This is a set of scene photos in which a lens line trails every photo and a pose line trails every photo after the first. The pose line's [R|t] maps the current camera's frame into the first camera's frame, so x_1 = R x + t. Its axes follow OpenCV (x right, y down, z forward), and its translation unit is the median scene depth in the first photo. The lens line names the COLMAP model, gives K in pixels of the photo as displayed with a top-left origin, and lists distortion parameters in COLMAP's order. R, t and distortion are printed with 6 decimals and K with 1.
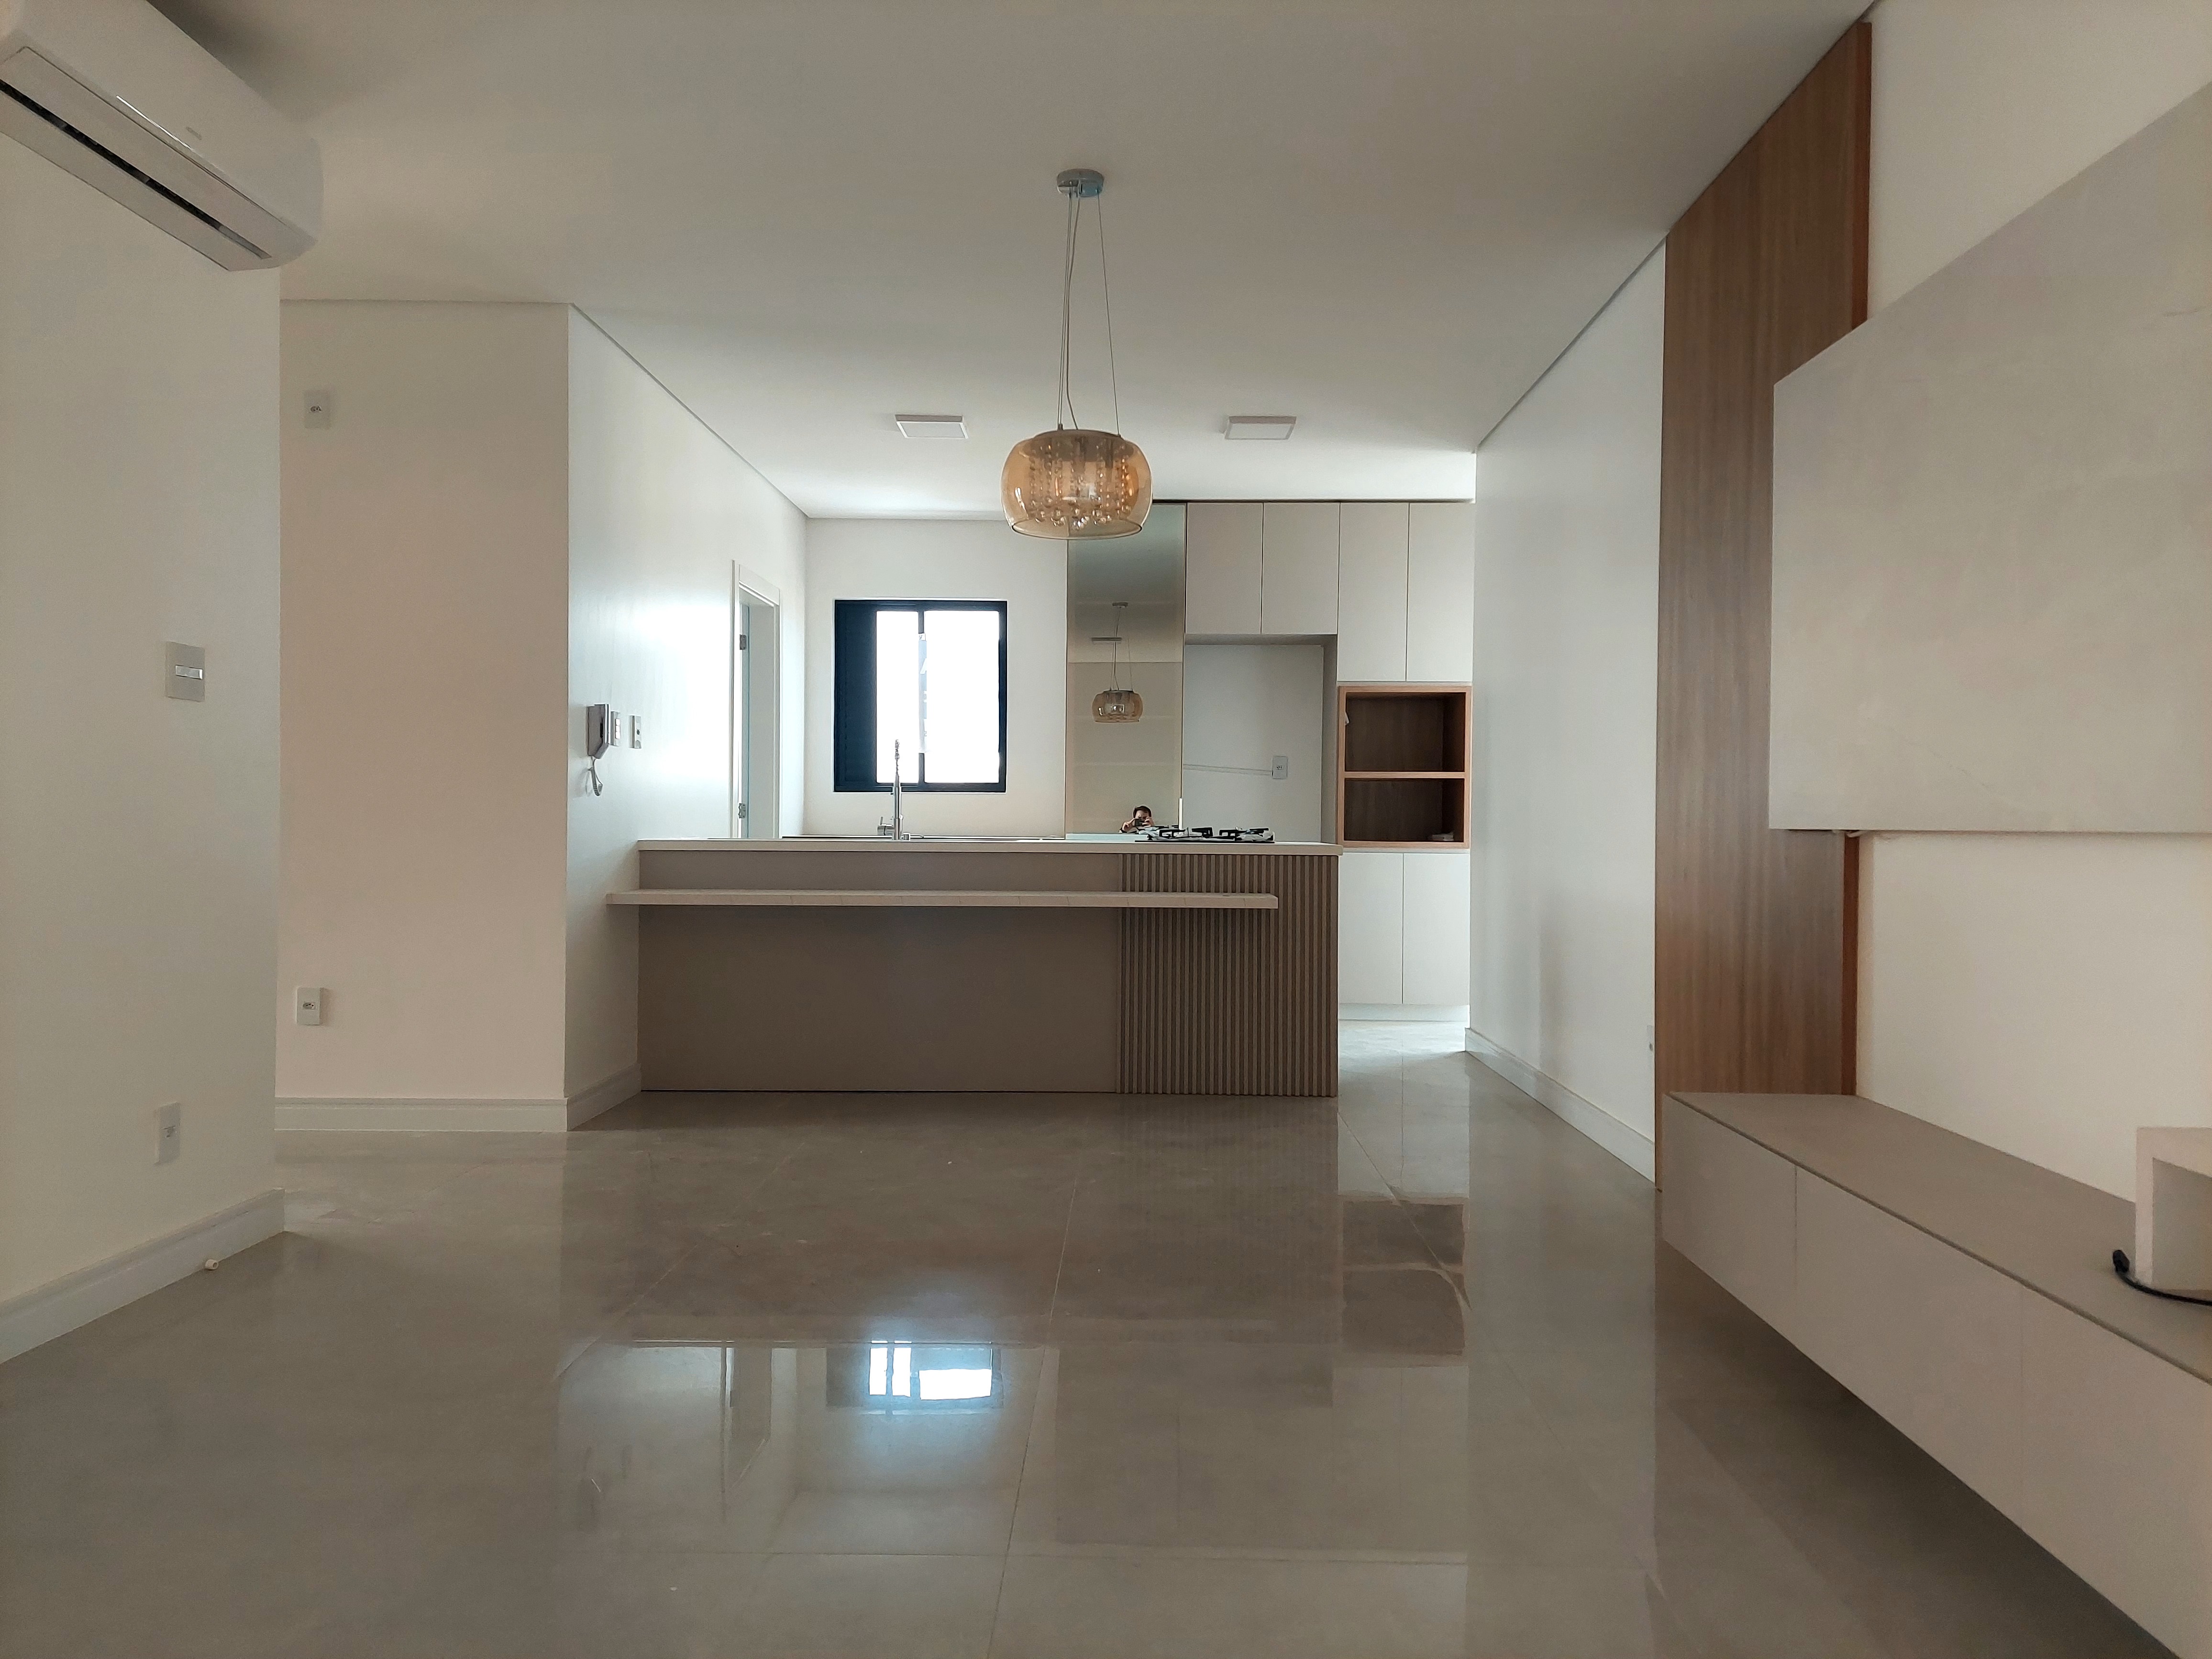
lens RADIAL K [[1562.9, 0, 1108.9], [0, 1562.9, 834.8], [0, 0, 1]] dist [0.077027, -0.001672]
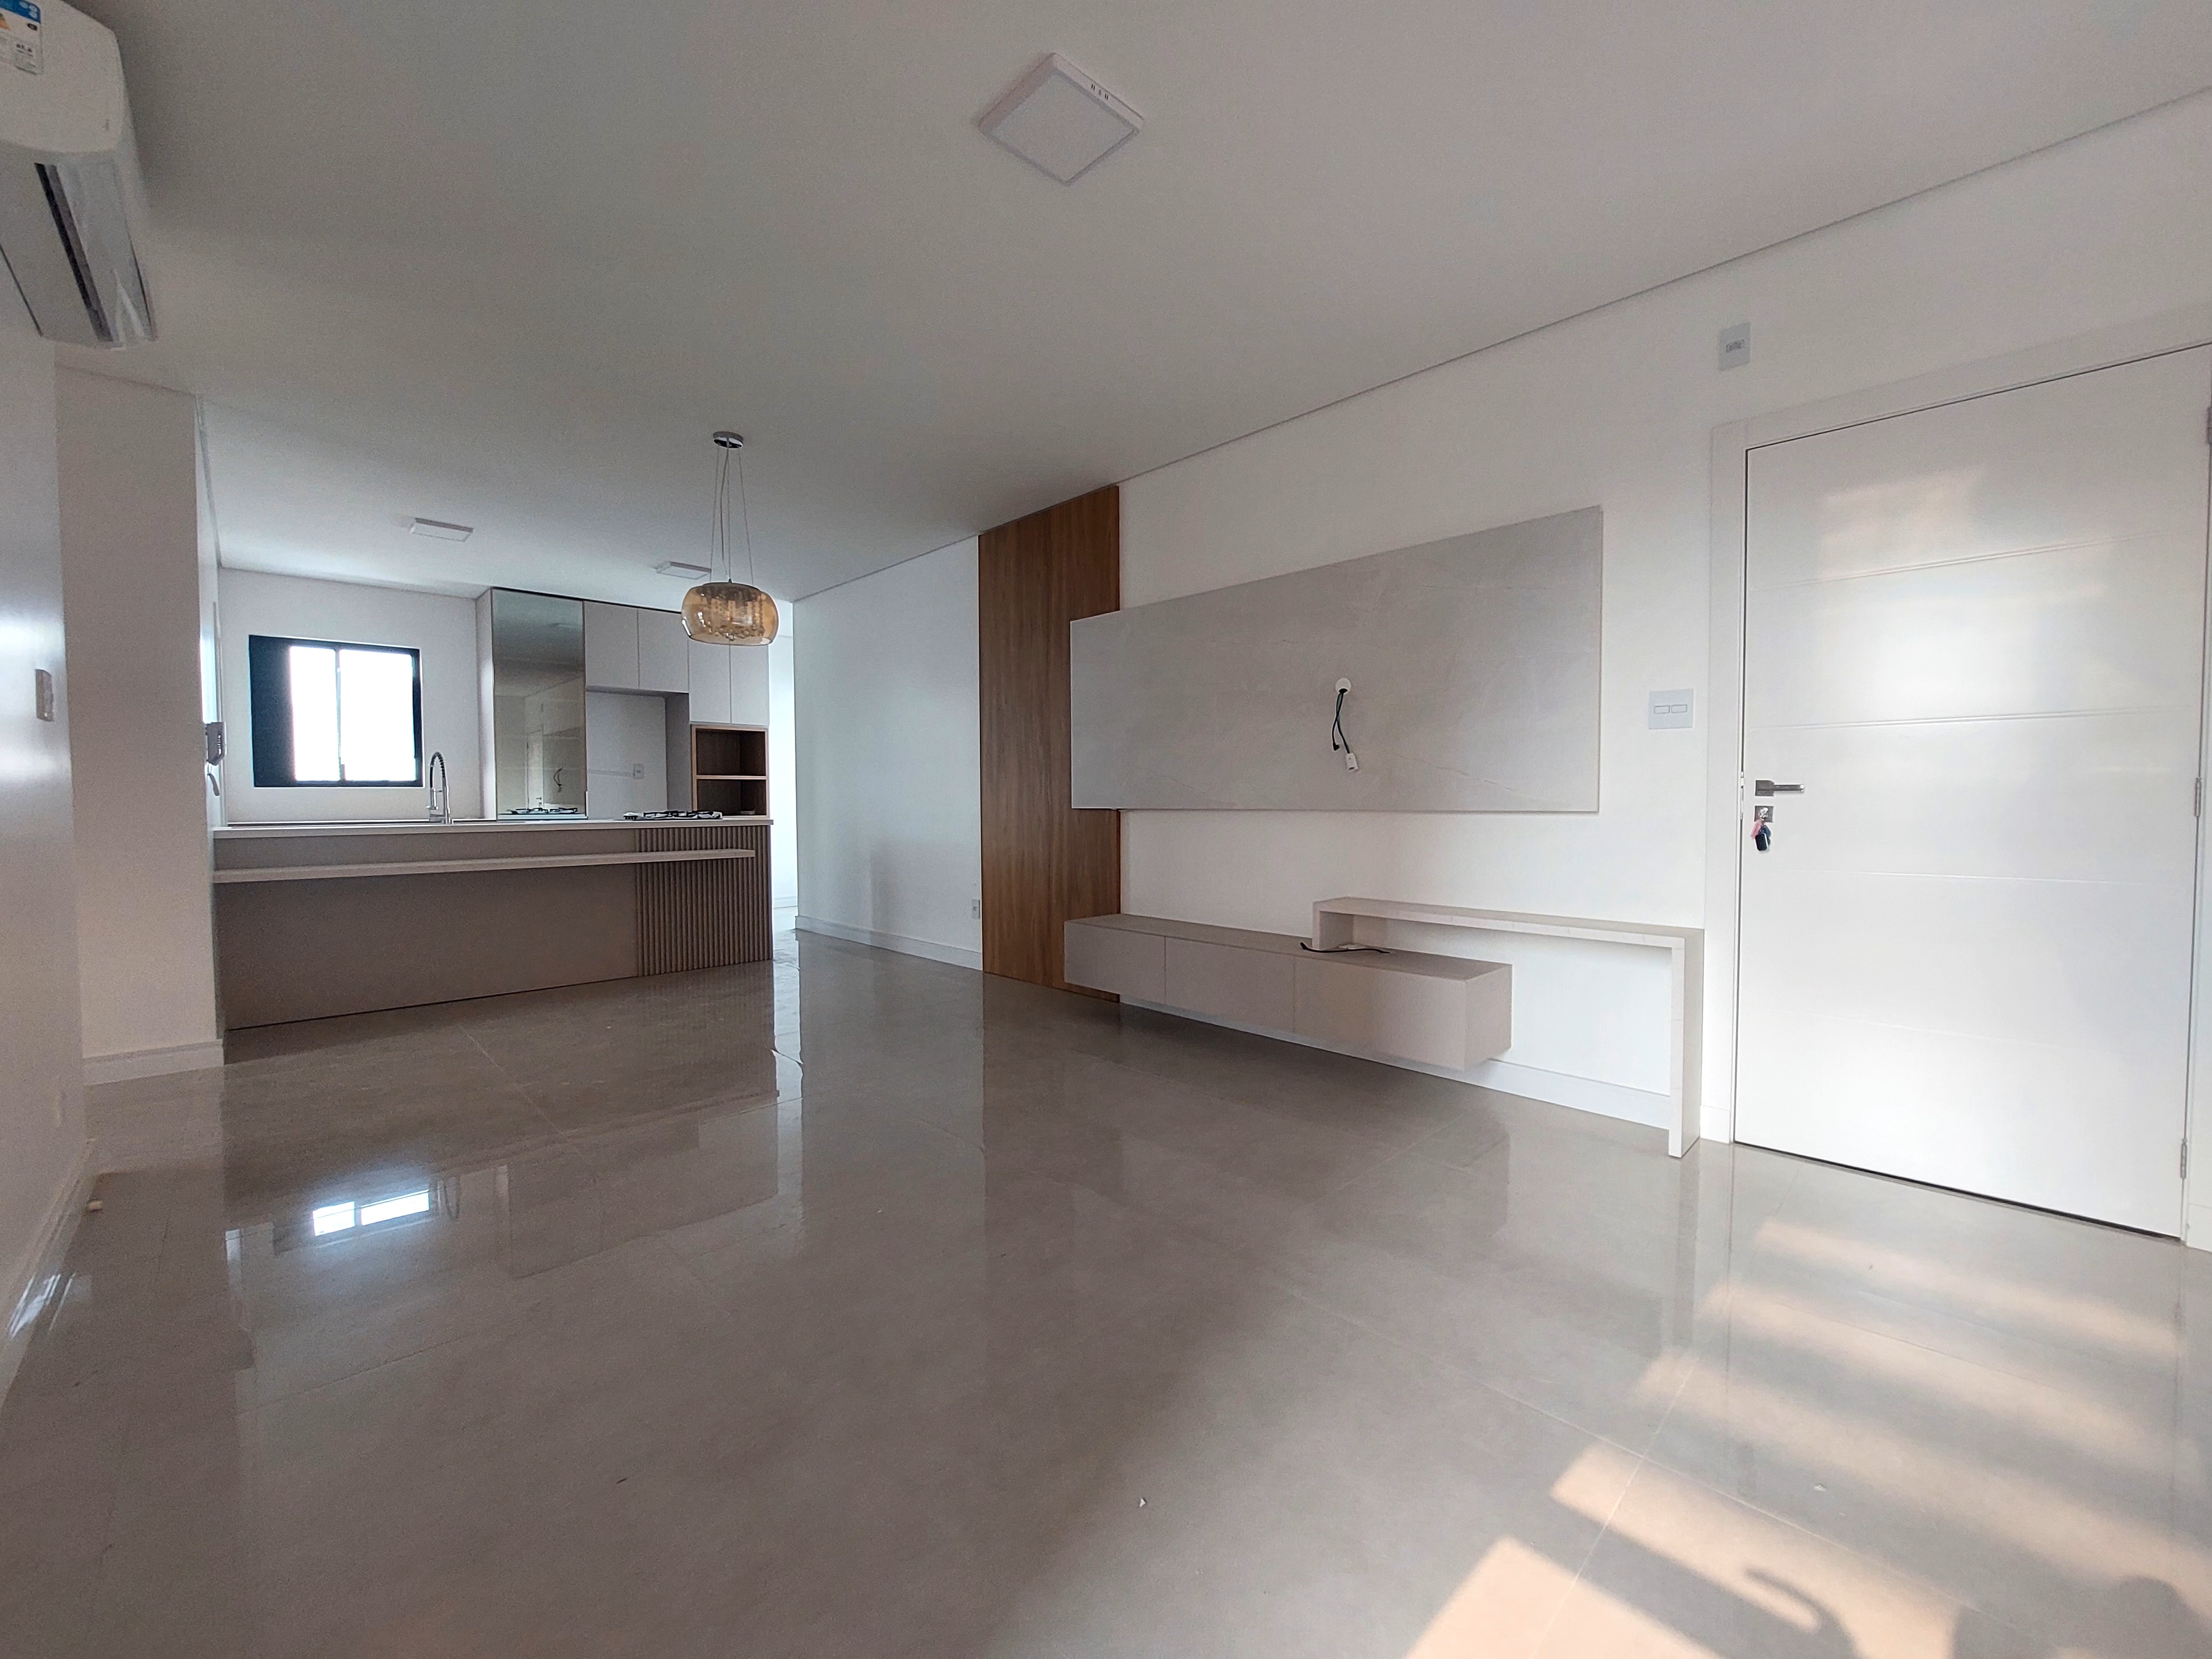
lens RADIAL K [[903.4, 0, 1104.5], [0, 903.4, 837.6], [0, 0, 1]] dist [0.000745, -0.000379]
pose [[0.716254, -0.040848, 0.696643, -0.209537], [0.016668, 0.999002, 0.041440, -0.006287], [-0.697641, -0.018069, 0.716220, 0.000512]]
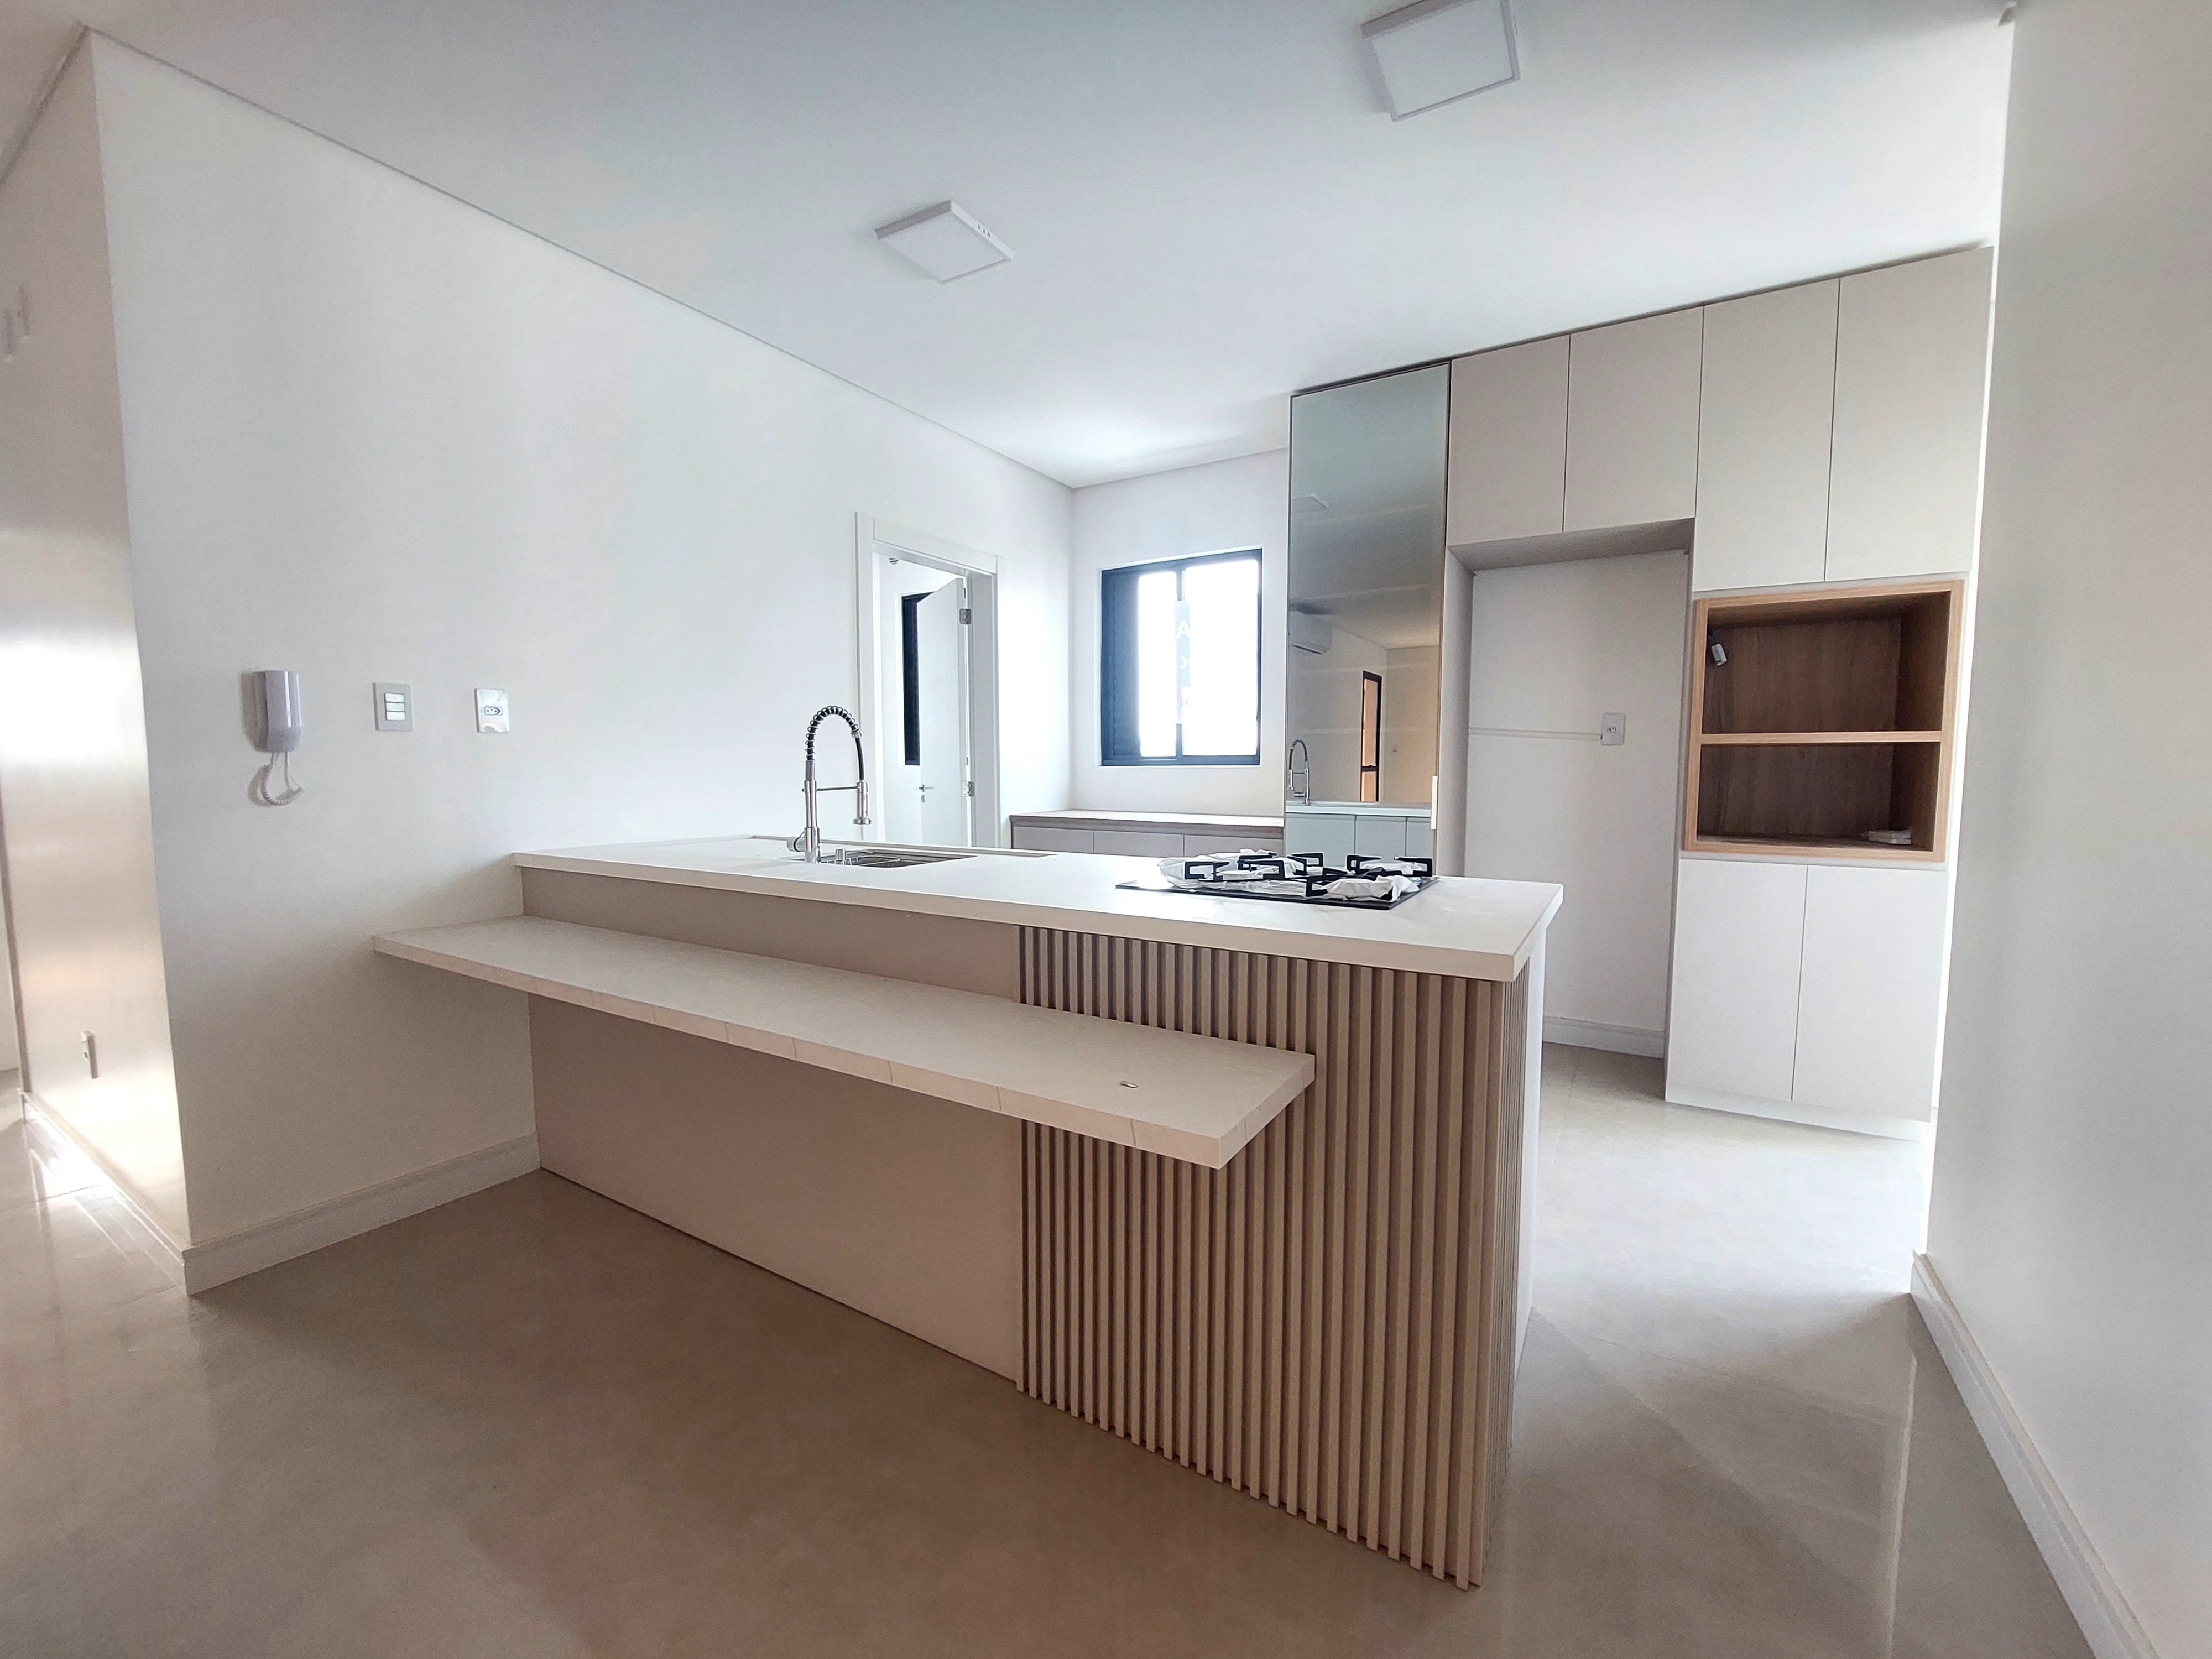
lens RADIAL K [[903.4, 0, 1116.1], [0, 903.4, 841.0], [0, 0, 1]] dist [0.000745, -0.000379]
pose [[0.867423, 0.034900, -0.496345, 0.127880], [0.003152, 0.997132, 0.075621, -0.025273], [0.497561, -0.067160, 0.864825, 0.551876]]
